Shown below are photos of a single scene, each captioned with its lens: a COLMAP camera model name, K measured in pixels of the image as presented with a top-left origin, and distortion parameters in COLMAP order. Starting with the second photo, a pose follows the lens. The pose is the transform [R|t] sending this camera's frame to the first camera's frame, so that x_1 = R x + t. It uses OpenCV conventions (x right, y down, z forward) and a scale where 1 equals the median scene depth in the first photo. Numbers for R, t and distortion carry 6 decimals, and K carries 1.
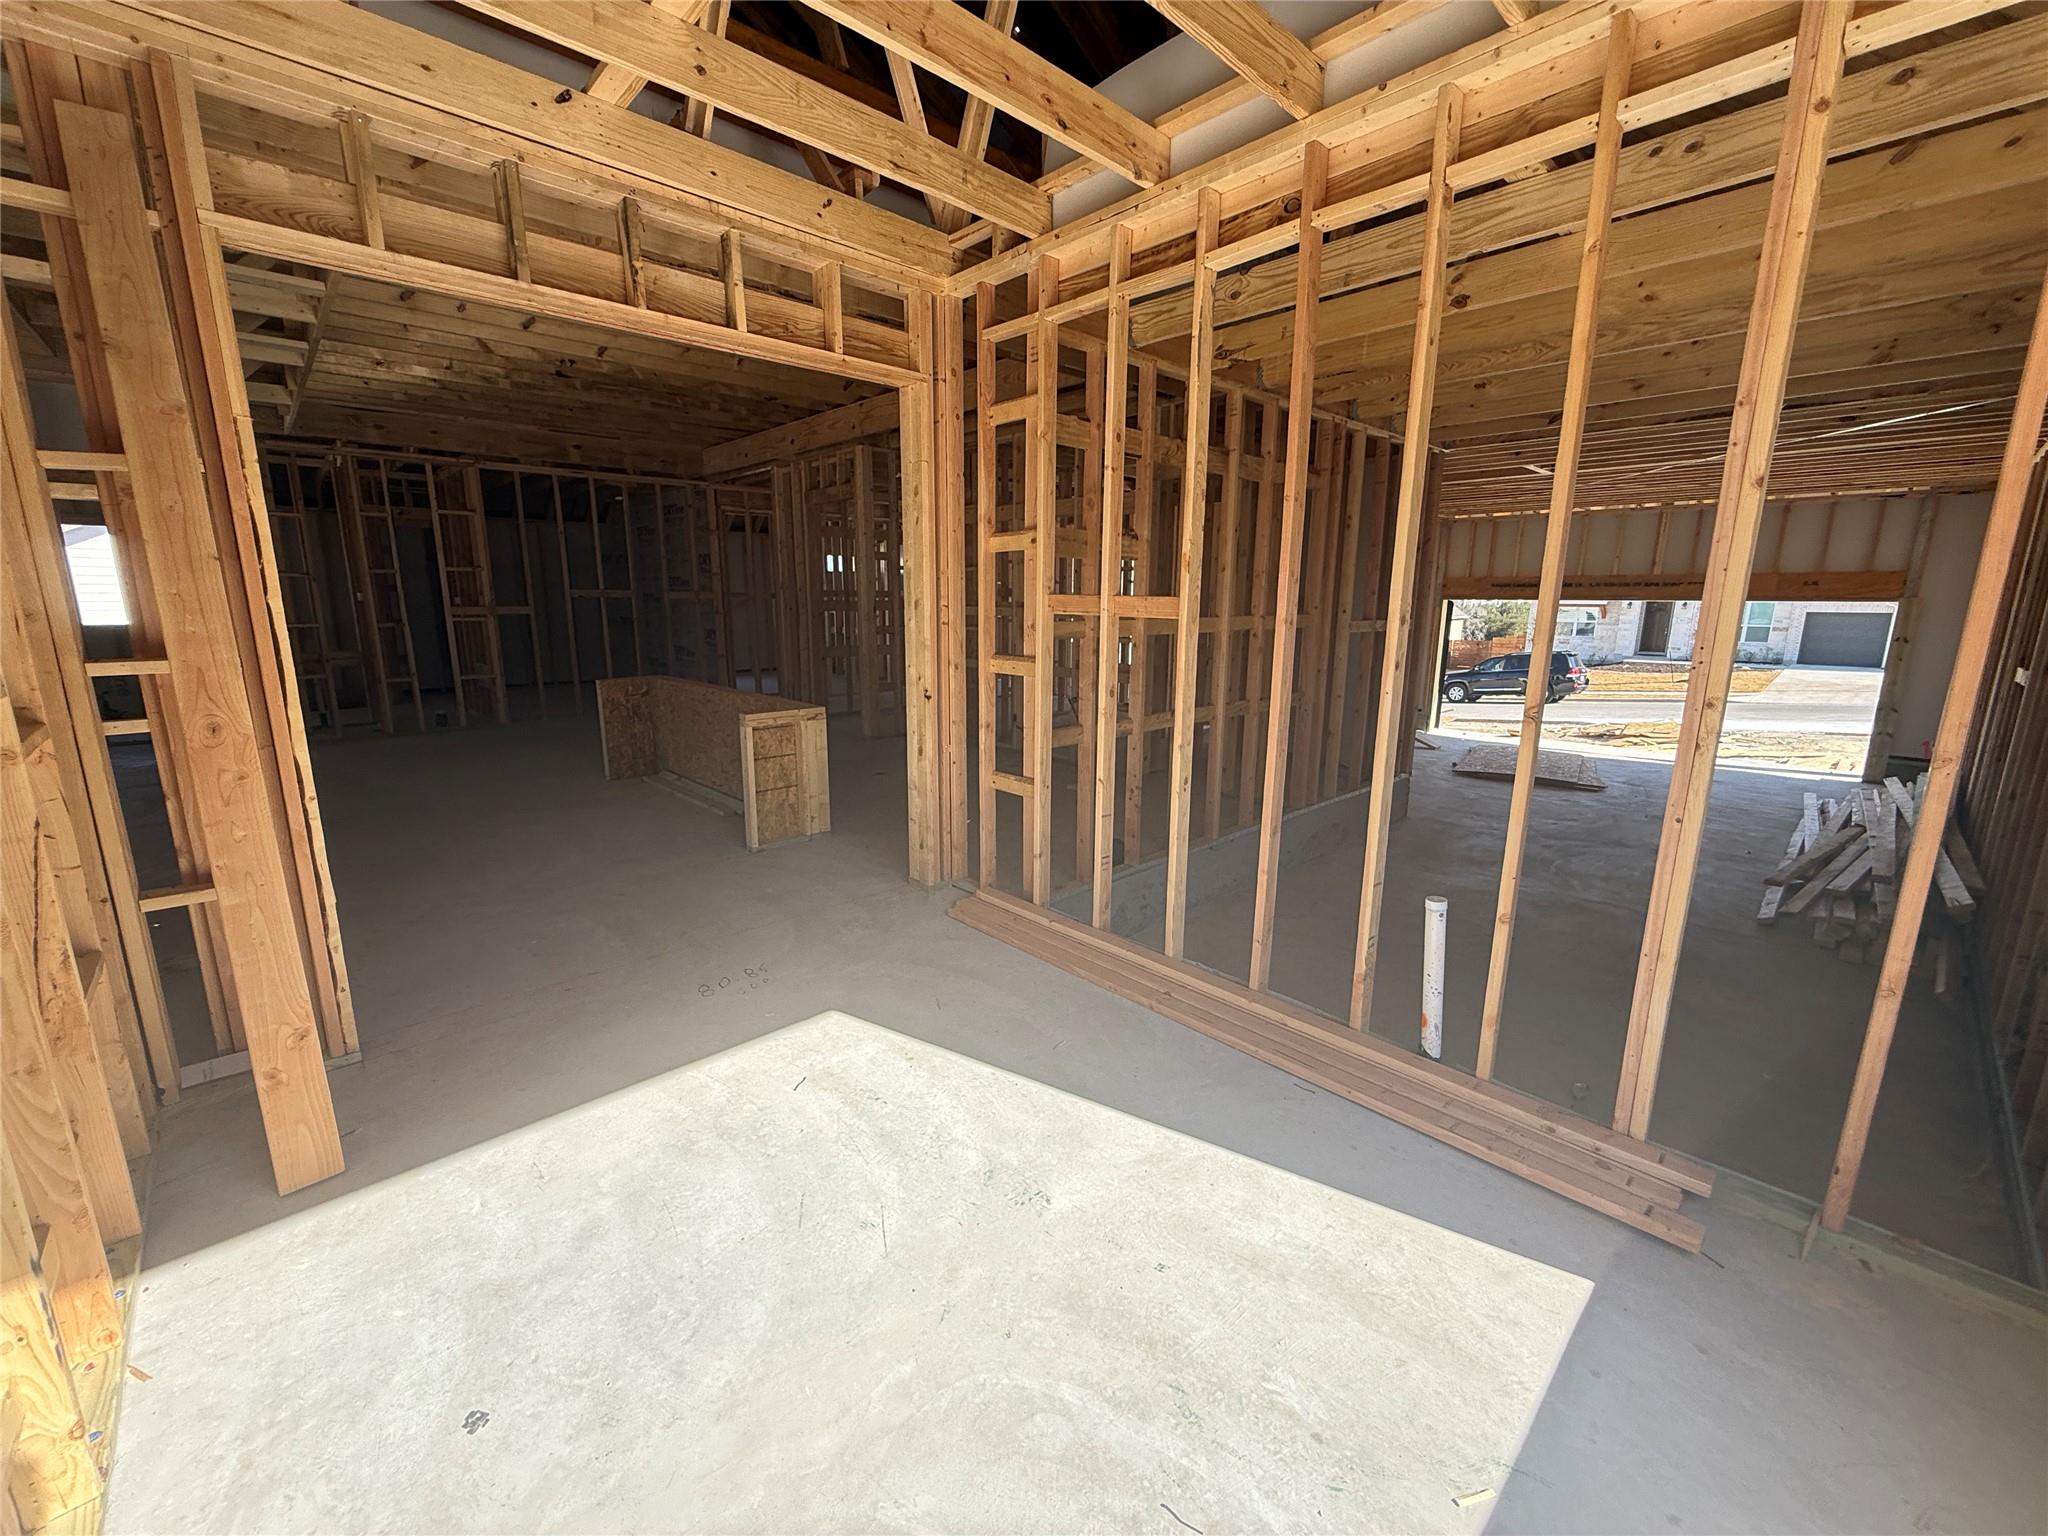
lens RADIAL K [[816.5, 0, 1017.2], [0, 816.5, 764.1], [0, 0, 1]] dist [0.001104, 0.000500]
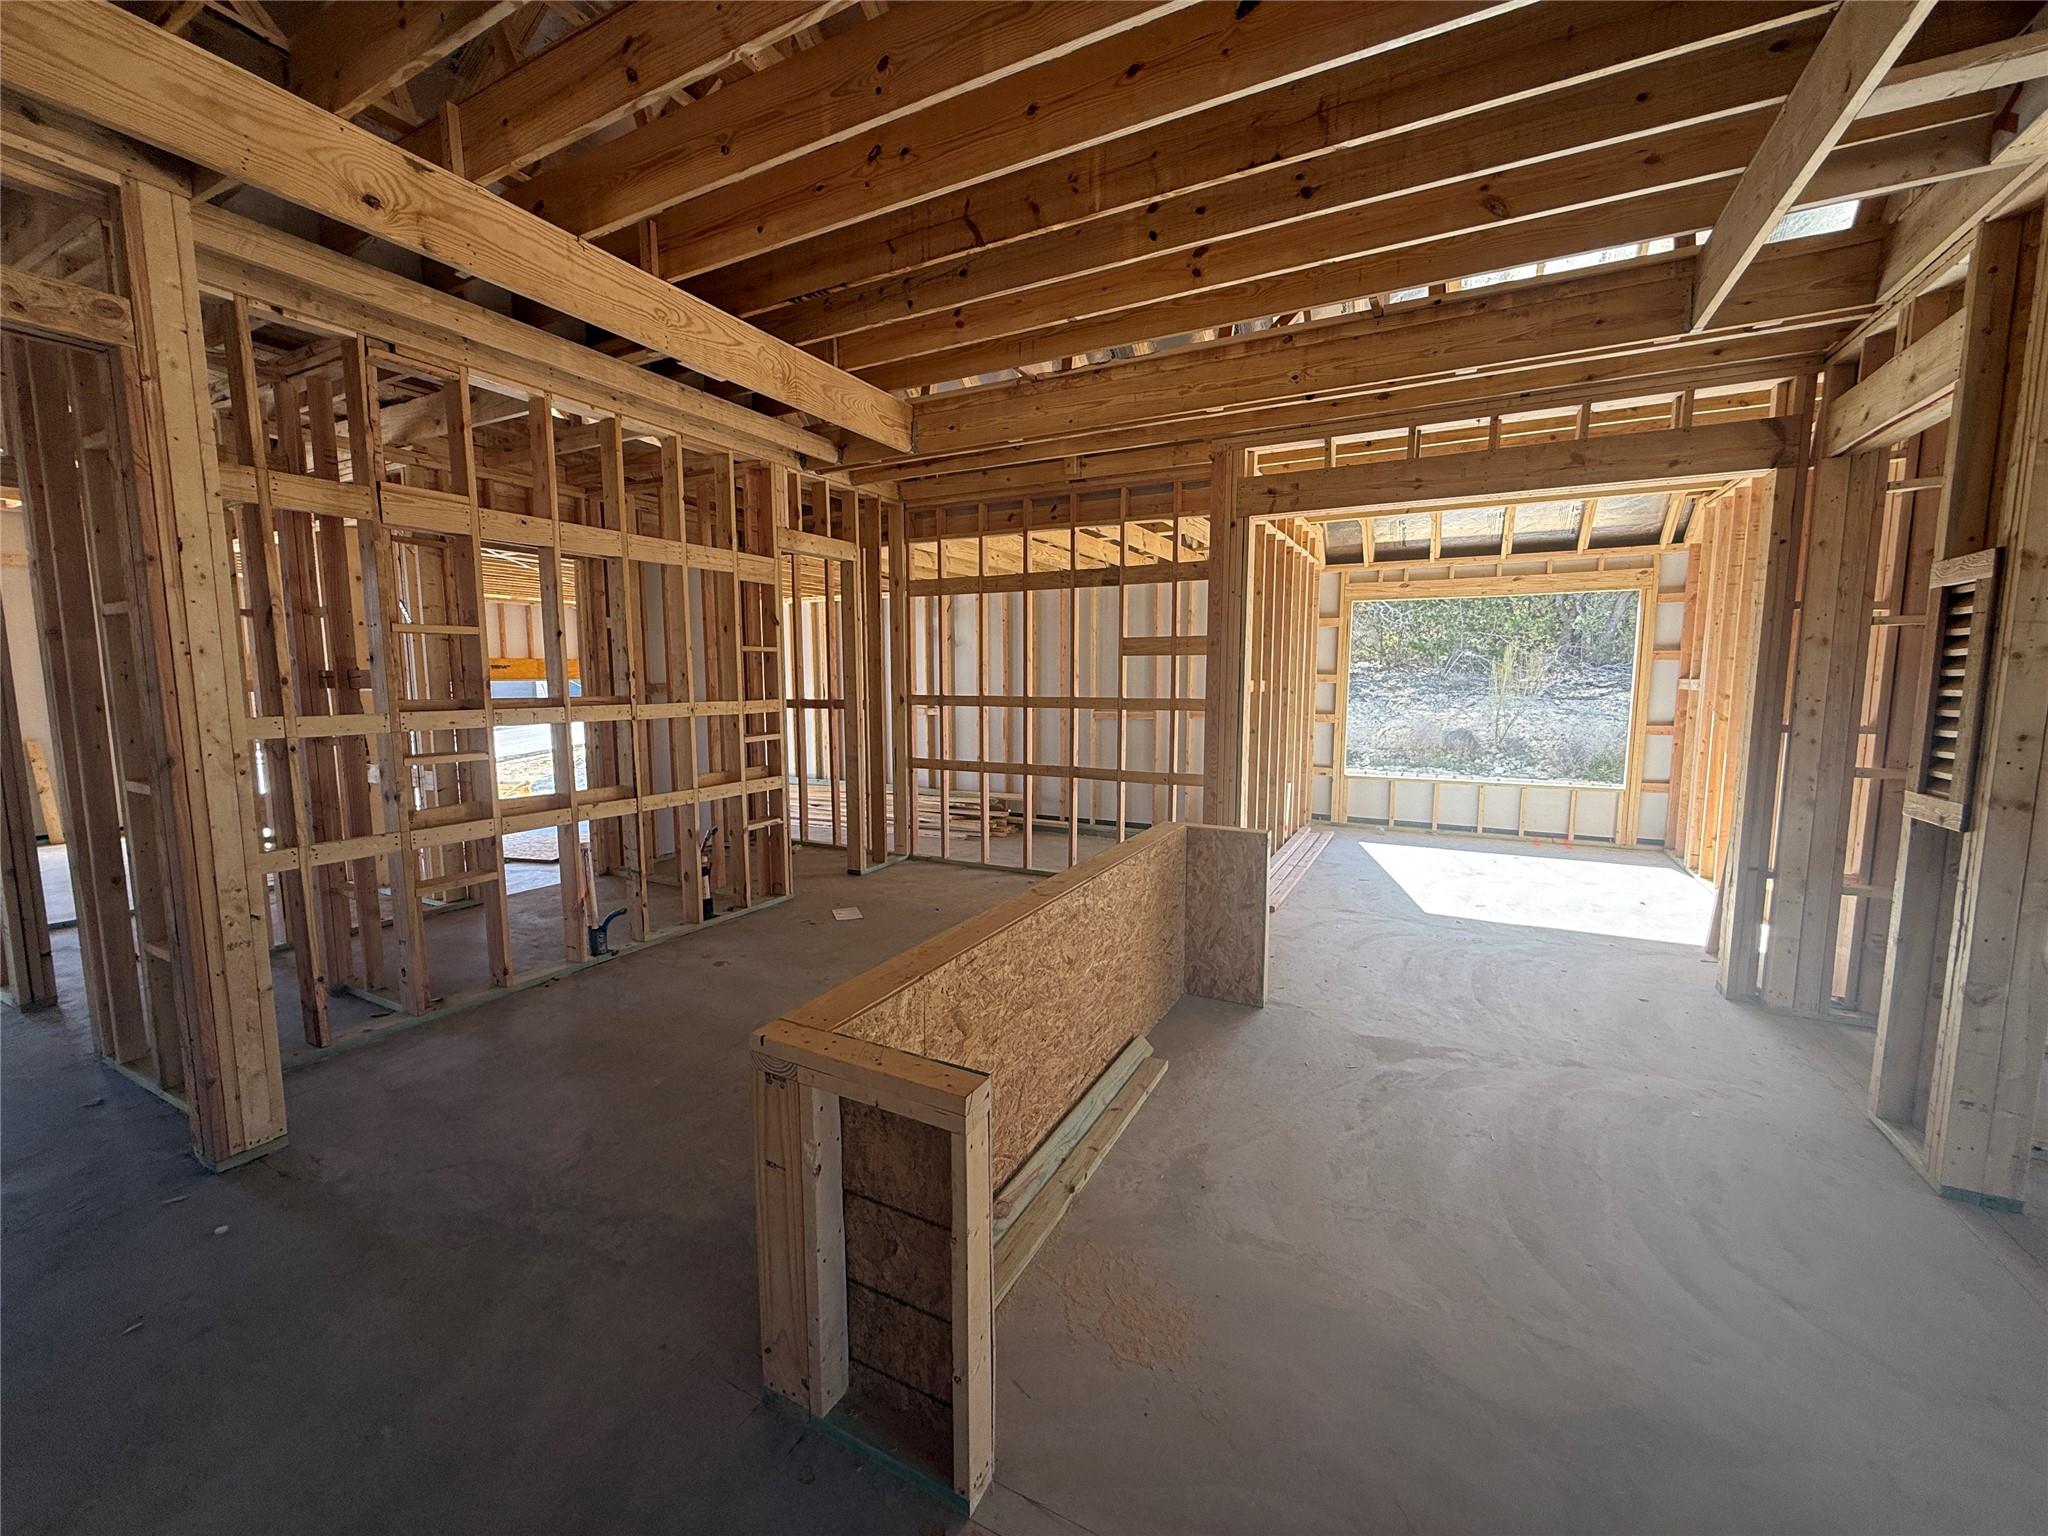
lens RADIAL K [[816.5, 0, 1017.2], [0, 816.5, 764.1], [0, 0, 1]] dist [0.001104, 0.000500]
pose [[-0.322388, -0.108910, 0.940321, -2.412593], [0.190694, 0.965522, 0.177208, -0.756614], [-0.927201, 0.236444, -0.290505, 3.474203]]
